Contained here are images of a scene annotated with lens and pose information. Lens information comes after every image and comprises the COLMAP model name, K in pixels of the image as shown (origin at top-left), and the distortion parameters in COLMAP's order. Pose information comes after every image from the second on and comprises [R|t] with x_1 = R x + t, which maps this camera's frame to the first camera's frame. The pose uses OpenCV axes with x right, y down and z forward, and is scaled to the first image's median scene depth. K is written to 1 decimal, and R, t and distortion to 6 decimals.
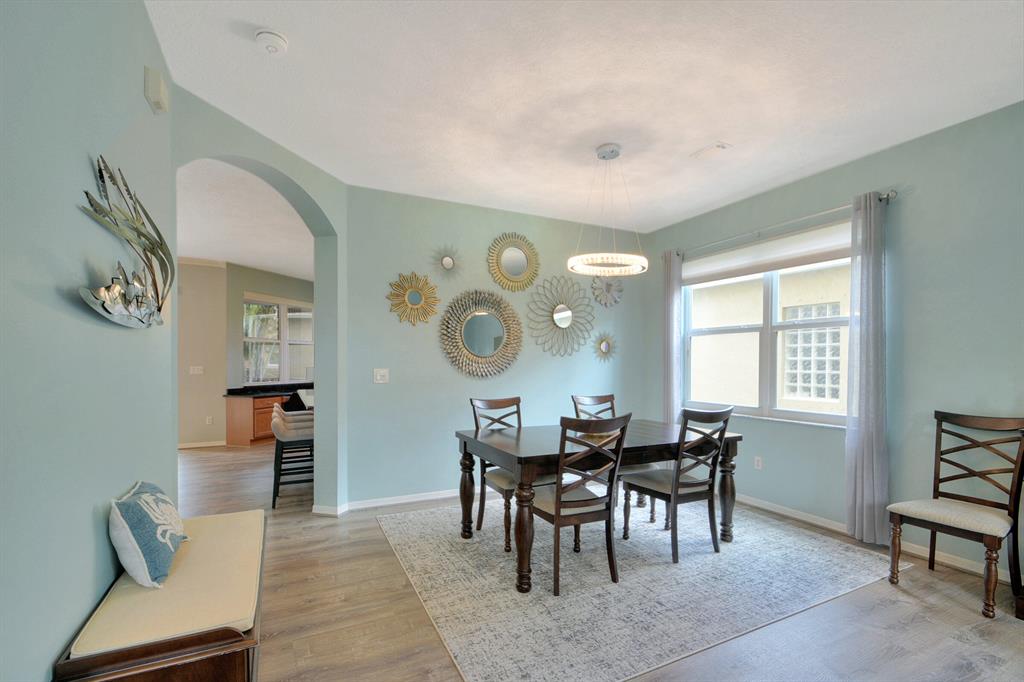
lens RADIAL K [[445.1, 0, 496.0], [0, 445.1, 357.7], [0, 0, 1]] dist [0.017024, -0.000034]
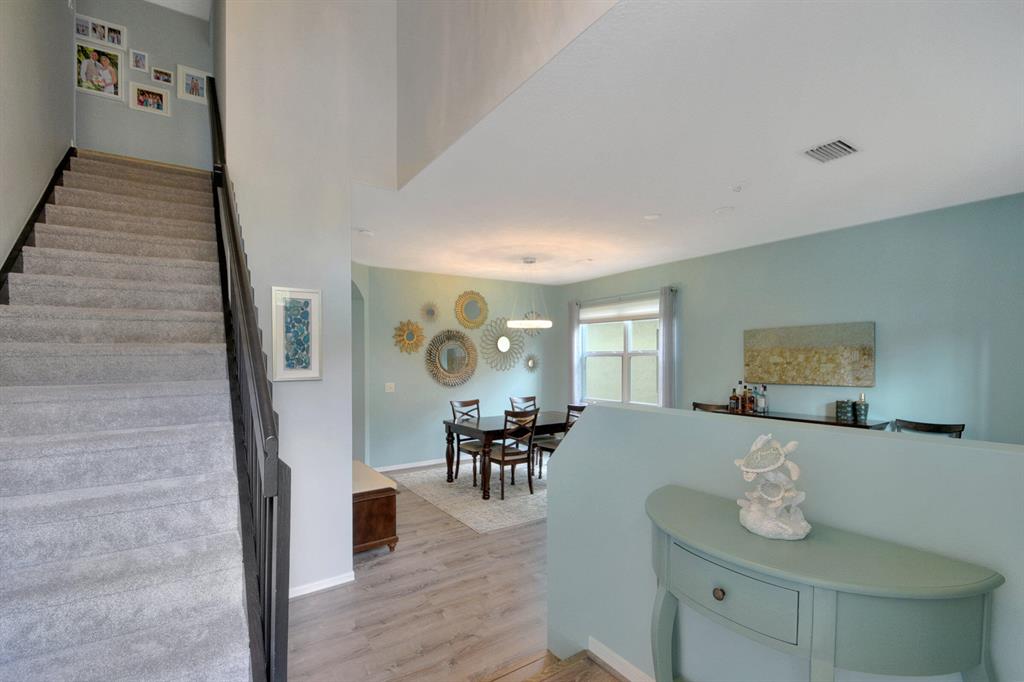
lens RADIAL K [[445.1, 0, 496.0], [0, 445.1, 357.7], [0, 0, 1]] dist [0.017024, -0.000034]
pose [[0.990391, -0.006775, 0.138132, -0.121605], [0.005495, 0.999938, 0.009646, -0.089482], [-0.138189, -0.008795, 0.990367, -0.707631]]
